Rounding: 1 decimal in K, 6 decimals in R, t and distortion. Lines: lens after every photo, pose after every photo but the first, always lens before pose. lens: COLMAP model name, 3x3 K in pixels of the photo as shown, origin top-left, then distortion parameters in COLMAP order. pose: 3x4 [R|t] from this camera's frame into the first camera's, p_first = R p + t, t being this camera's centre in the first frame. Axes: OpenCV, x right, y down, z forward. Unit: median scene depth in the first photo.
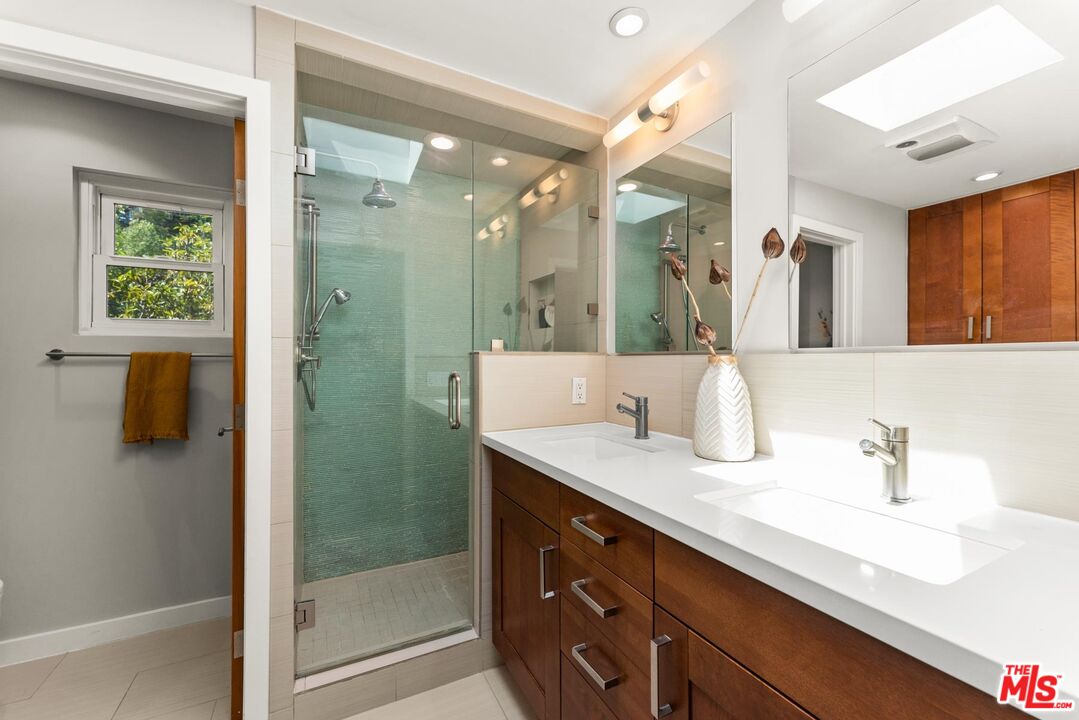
lens RADIAL K [[431.0, 0, 532.9], [0, 431.0, 357.4], [0, 0, 1]] dist [-0.000797, -0.000213]
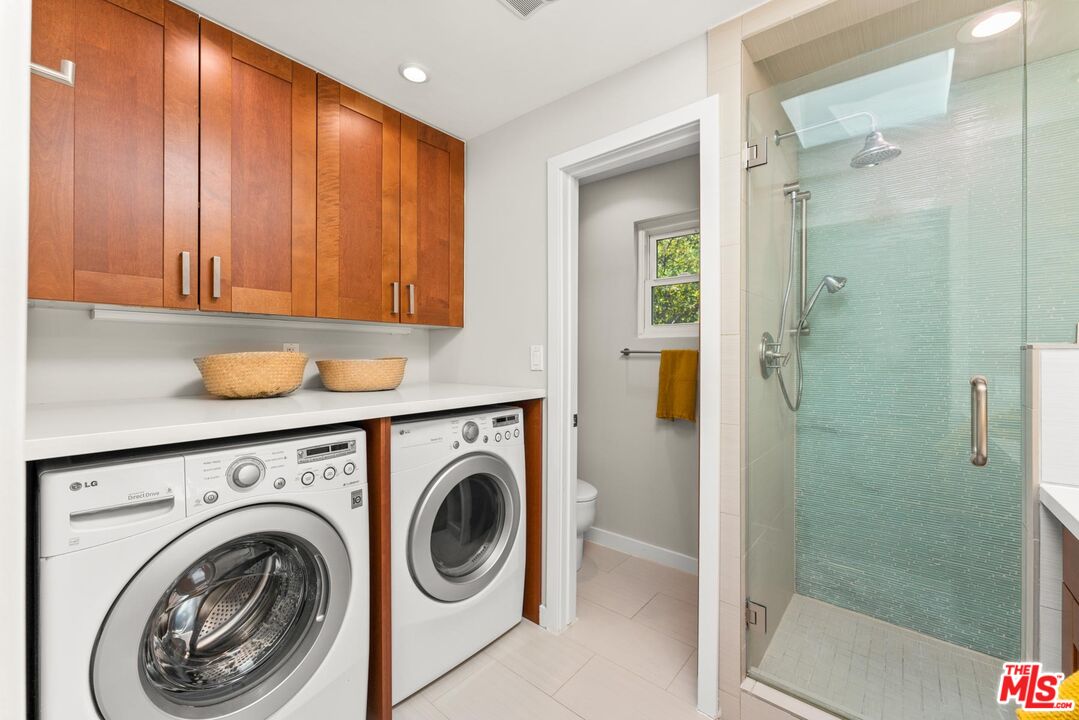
lens RADIAL K [[431.0, 0, 535.8], [0, 431.0, 356.3], [0, 0, 1]] dist [-0.000797, -0.000213]
pose [[0.390159, 0.006622, -0.920723, 0.133539], [-0.002855, 0.999978, 0.005982, 0.000724], [0.920743, 0.000295, 0.390170, 0.123019]]
